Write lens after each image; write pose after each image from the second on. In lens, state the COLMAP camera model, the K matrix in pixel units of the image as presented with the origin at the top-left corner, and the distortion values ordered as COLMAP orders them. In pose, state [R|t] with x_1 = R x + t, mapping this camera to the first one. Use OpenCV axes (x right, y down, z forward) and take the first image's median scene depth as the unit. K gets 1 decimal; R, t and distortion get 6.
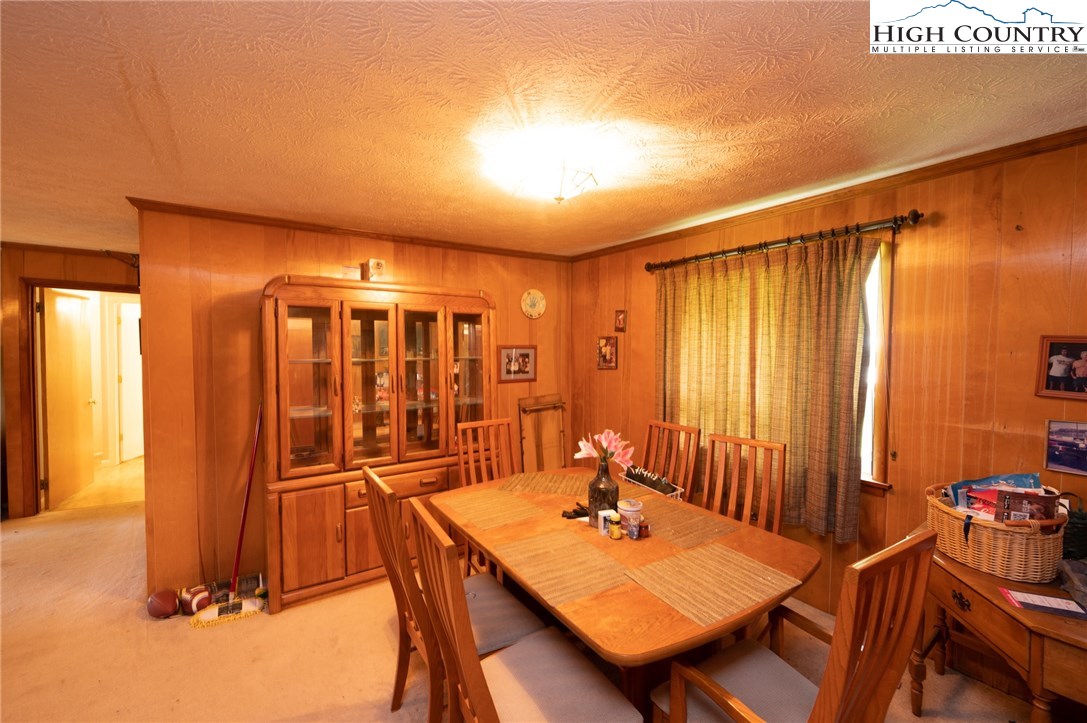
lens RADIAL K [[455.8, 0, 543.5], [0, 455.8, 361.5], [0, 0, 1]] dist [-0.000490, -0.000243]
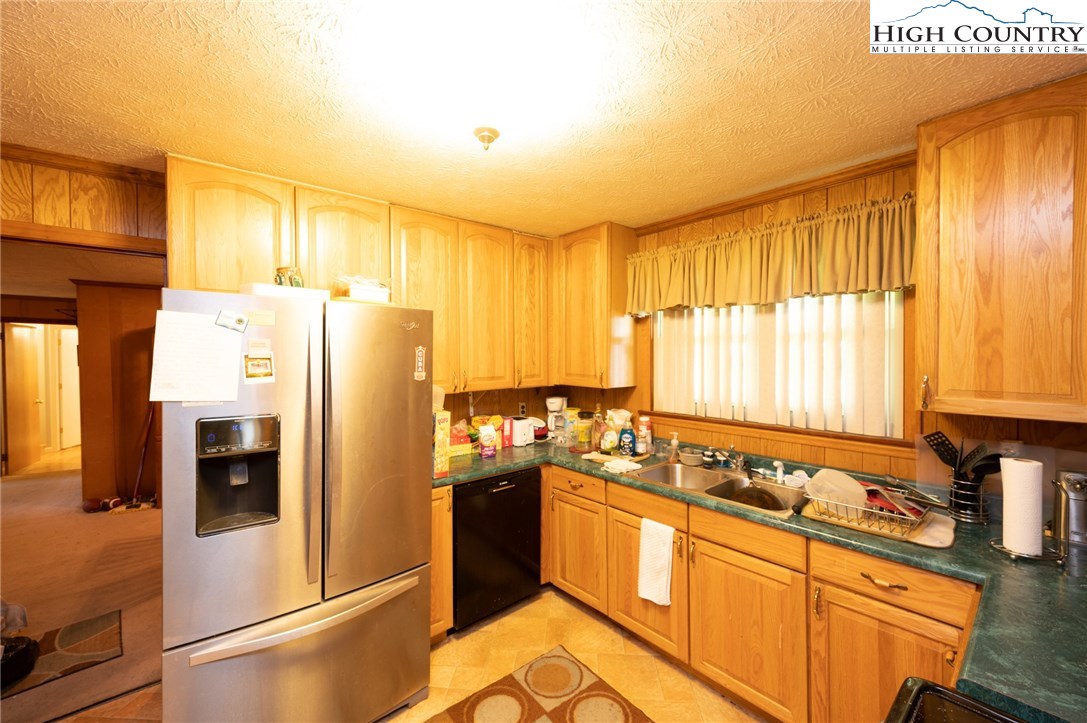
lens RADIAL K [[440.5, 0, 543.5], [0, 440.5, 361.5], [0, 0, 1]] dist [0.007457, 0.000033]
pose [[0.996113, -0.017865, 0.086252, 0.739074], [0.019218, 0.999705, -0.014882, 0.025773], [-0.085961, 0.016482, 0.996162, -0.841541]]
